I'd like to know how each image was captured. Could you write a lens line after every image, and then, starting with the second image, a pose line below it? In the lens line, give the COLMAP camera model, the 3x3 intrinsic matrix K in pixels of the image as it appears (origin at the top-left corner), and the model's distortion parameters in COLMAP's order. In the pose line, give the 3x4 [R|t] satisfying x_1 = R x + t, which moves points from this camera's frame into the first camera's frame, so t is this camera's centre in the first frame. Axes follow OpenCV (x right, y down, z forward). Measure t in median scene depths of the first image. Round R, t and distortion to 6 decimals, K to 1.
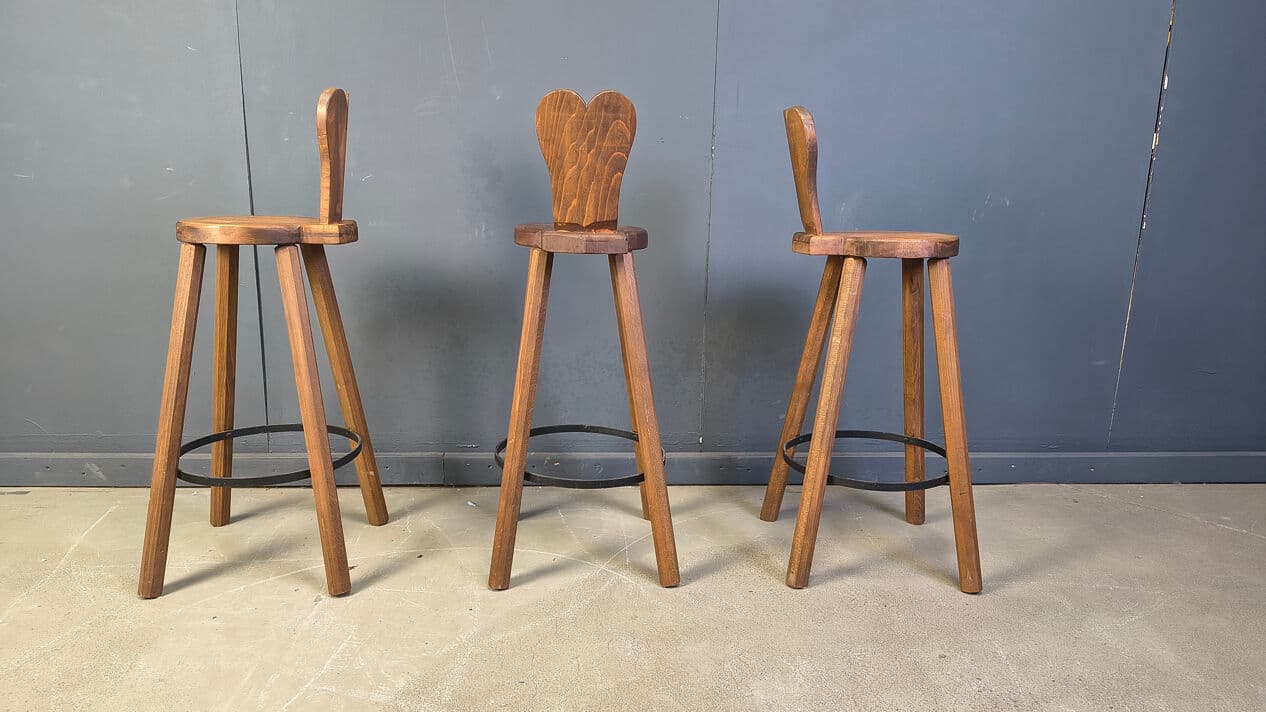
lens RADIAL K [[870.1, 0, 632.5], [0, 870.1, 358.9], [0, 0, 1]] dist [0.051300, -0.057304]
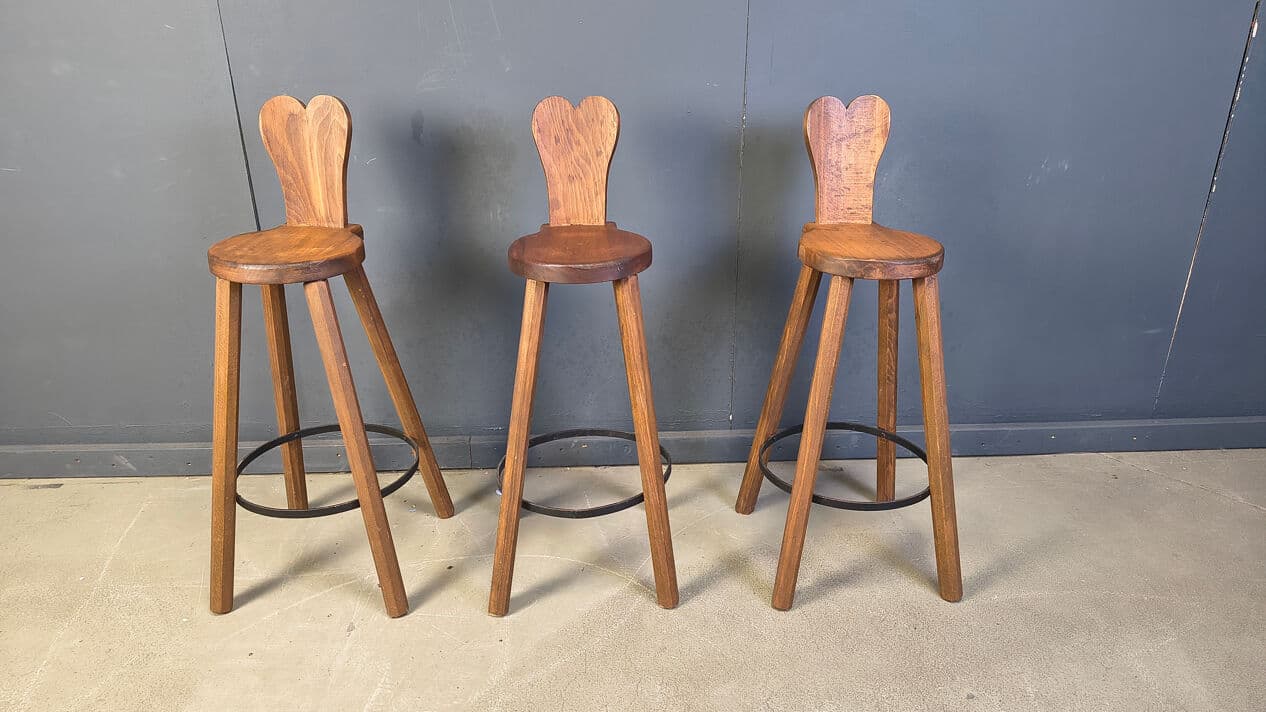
lens RADIAL K [[870.1, 0, 643.2], [0, 870.1, 356.2], [0, 0, 1]] dist [0.051300, -0.057304]
pose [[0.999539, -0.013185, -0.027365, 0.010613], [0.017866, 0.983766, 0.178567, -0.202721], [0.024567, -0.178974, 0.983547, 0.065835]]
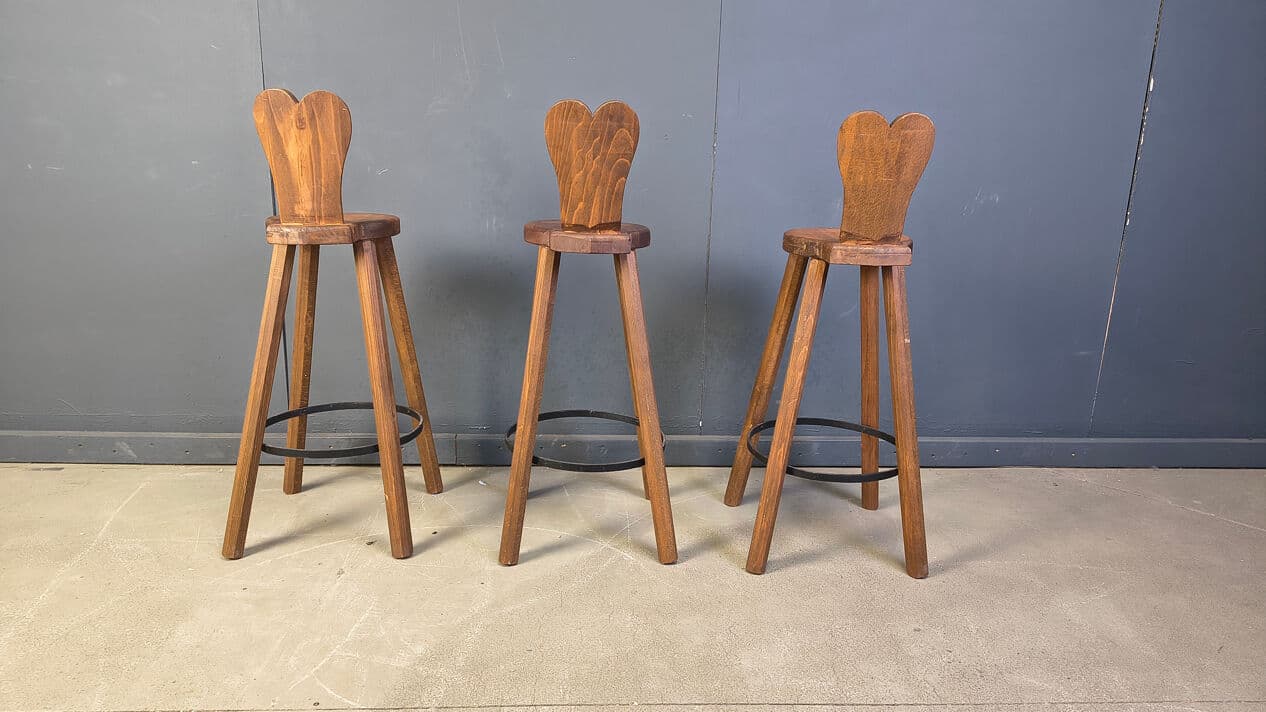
lens RADIAL K [[870.1, 0, 640.8], [0, 870.1, 361.3], [0, 0, 1]] dist [0.051300, -0.057304]
pose [[0.999966, 0.008230, -0.000232, 0.007866], [-0.008217, 0.999374, 0.034408, -0.023903], [0.000515, -0.034405, 0.999408, -0.062921]]
